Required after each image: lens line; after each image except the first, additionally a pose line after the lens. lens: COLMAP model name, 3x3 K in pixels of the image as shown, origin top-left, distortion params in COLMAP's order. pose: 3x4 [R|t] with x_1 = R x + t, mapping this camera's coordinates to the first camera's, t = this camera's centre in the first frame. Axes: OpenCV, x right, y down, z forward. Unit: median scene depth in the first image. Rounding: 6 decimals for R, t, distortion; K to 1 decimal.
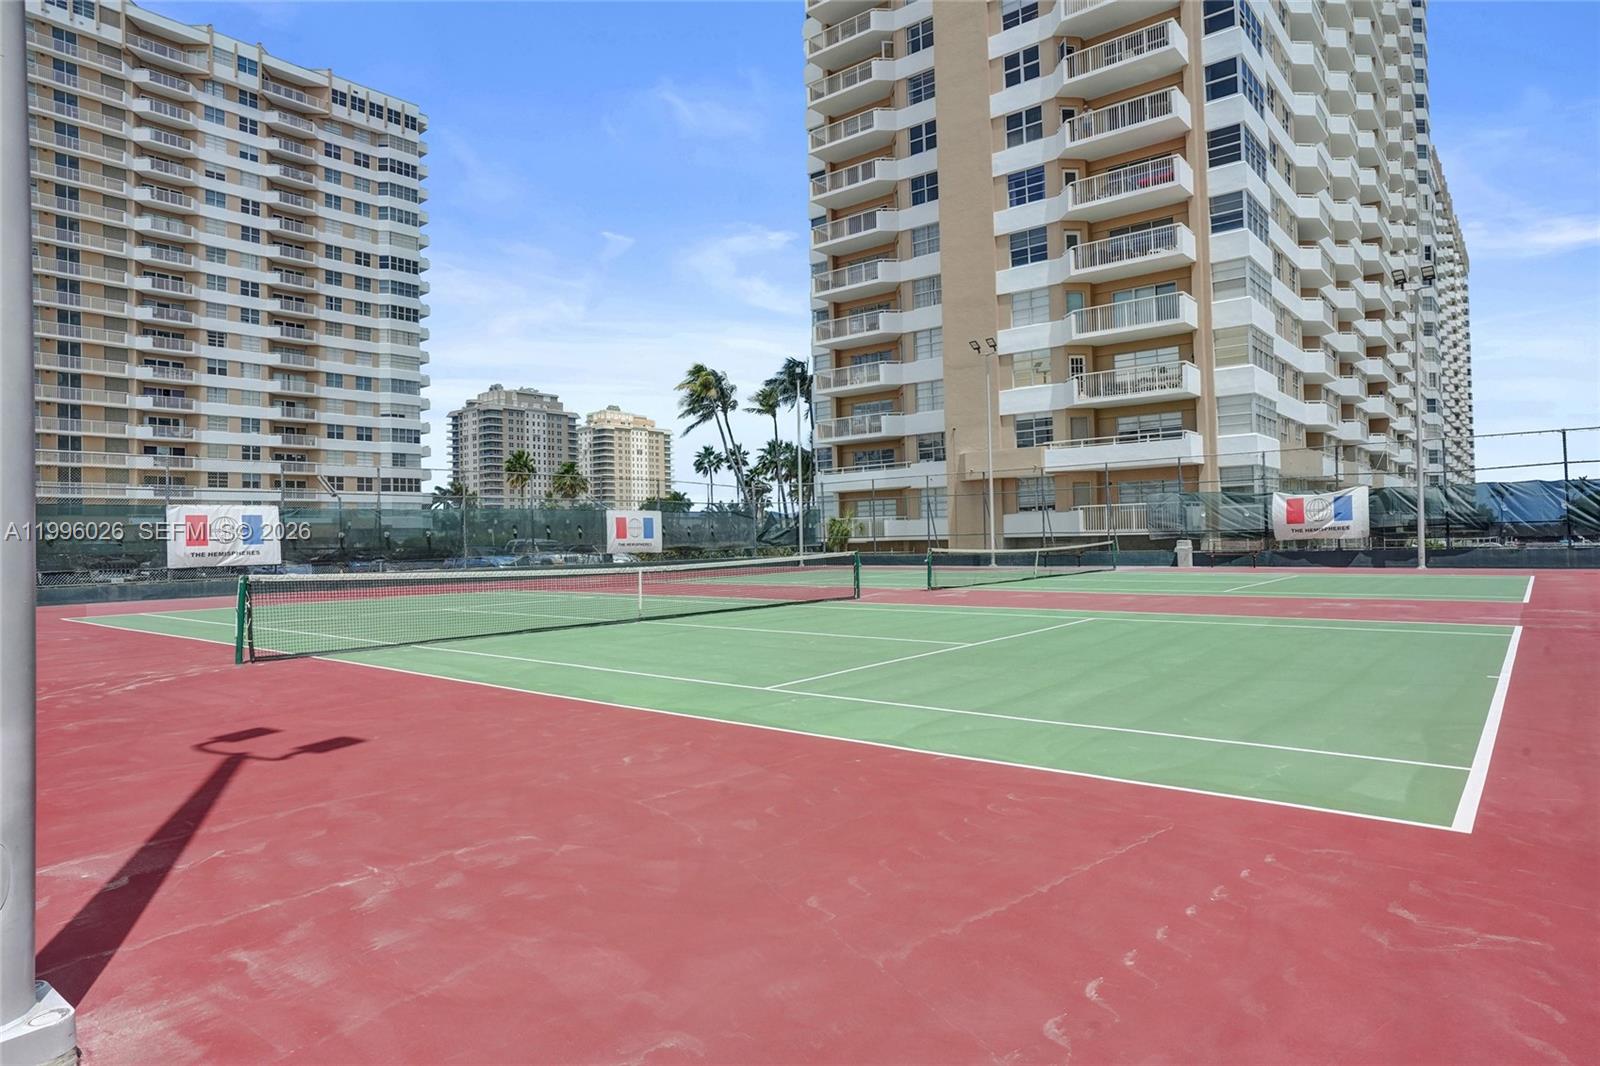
lens RADIAL K [[931.8, 0, 794.6], [0, 931.8, 540.6], [0, 0, 1]] dist [-0.013115, 0.008247]
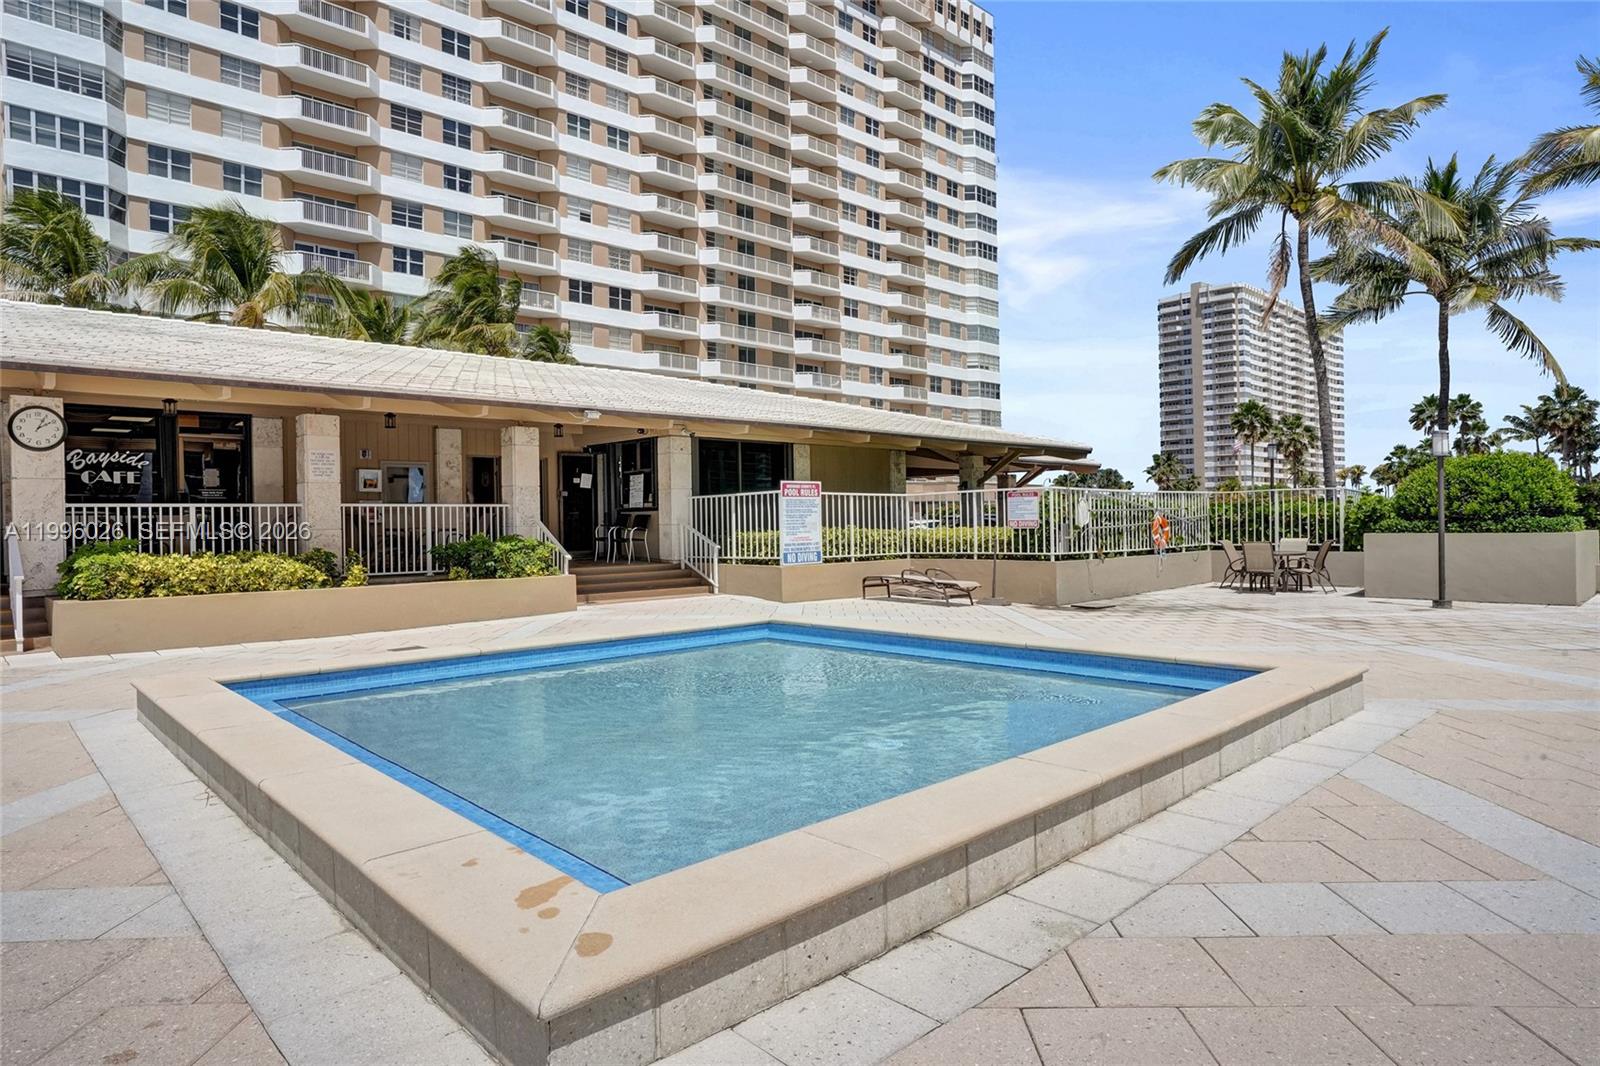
lens RADIAL K [[931.8, 0, 807.8], [0, 931.8, 528.8], [0, 0, 1]] dist [-0.013115, 0.008247]
pose [[0.991413, 0.011961, -0.130221, -0.535491], [-0.011003, 0.999907, 0.008071, 0.014532], [0.130305, -0.006569, 0.991452, 0.119327]]
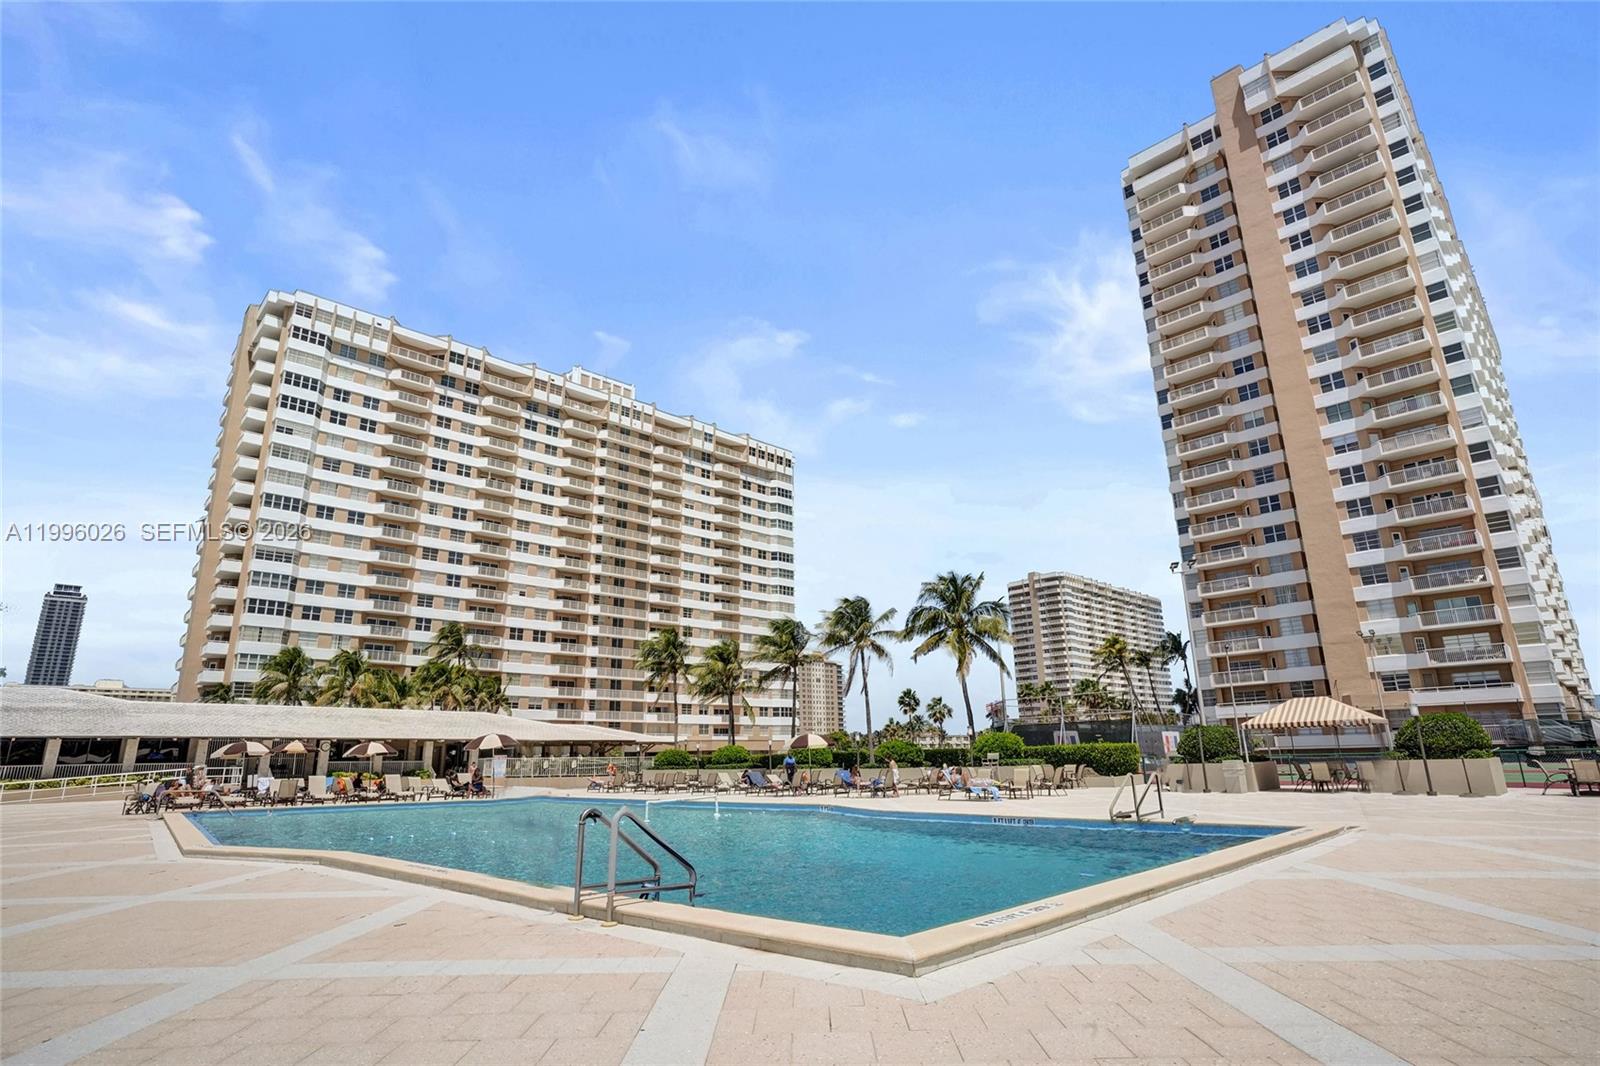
lens RADIAL K [[826.0, 0, 795.5], [0, 826.0, 540.1], [0, 0, 1]] dist [-0.044924, 0.009353]
pose [[0.992571, -0.025224, -0.119025, -0.287023], [-0.006101, 0.966724, -0.255749, 0.006471], [0.121515, 0.254575, 0.959388, -0.267836]]
